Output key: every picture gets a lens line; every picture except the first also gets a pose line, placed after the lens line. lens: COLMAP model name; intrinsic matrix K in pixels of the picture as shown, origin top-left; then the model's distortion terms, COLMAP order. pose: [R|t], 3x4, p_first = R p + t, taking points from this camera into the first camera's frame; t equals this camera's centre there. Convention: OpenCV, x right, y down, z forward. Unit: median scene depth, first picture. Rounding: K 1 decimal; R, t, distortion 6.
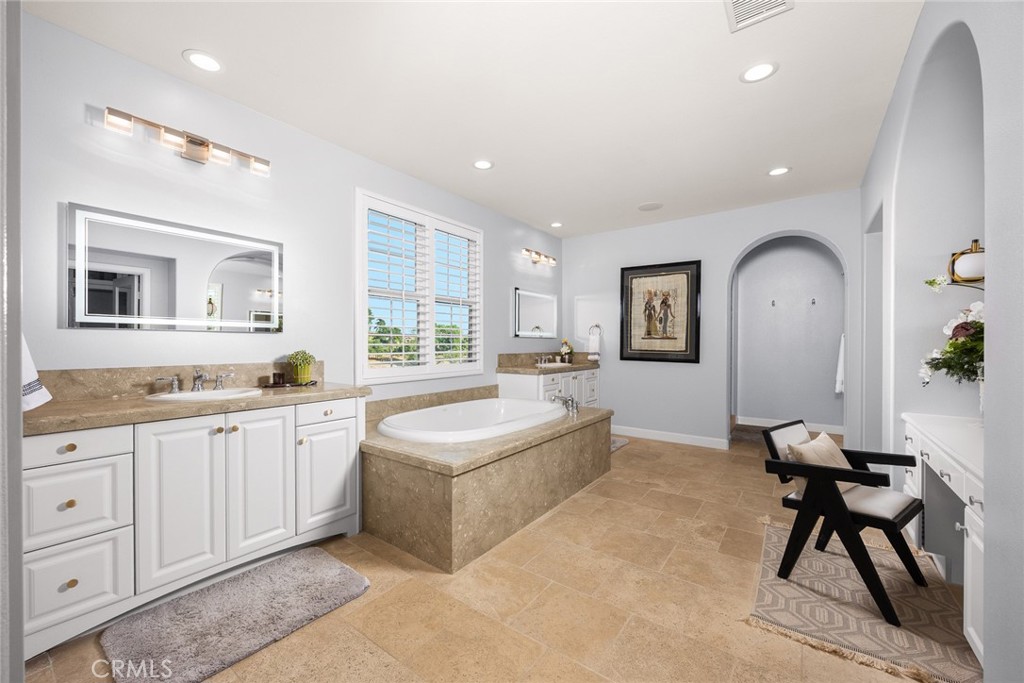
lens RADIAL K [[406.7, 0, 513.5], [0, 406.7, 346.1], [0, 0, 1]] dist [0.001162, -0.000332]
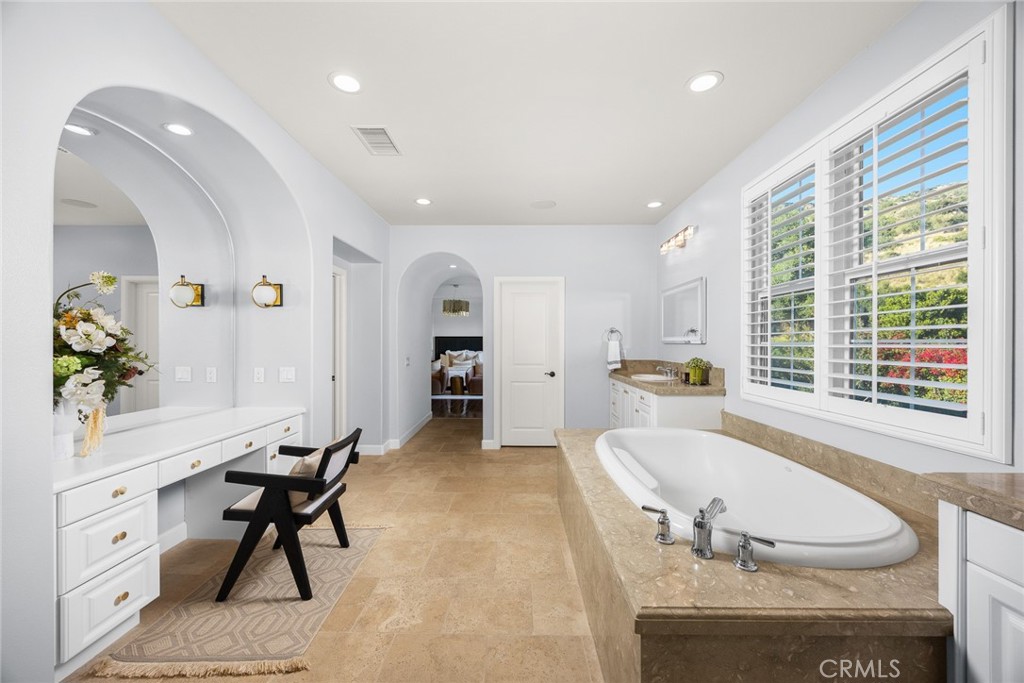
lens RADIAL K [[406.7, 0, 514.2], [0, 406.7, 342.6], [0, 0, 1]] dist [0.001162, -0.000332]
pose [[-0.826034, 0.002587, -0.563615, 0.601959], [-0.000636, 0.999985, 0.005523, -0.038949], [0.563620, 0.004920, -0.826019, 1.515191]]
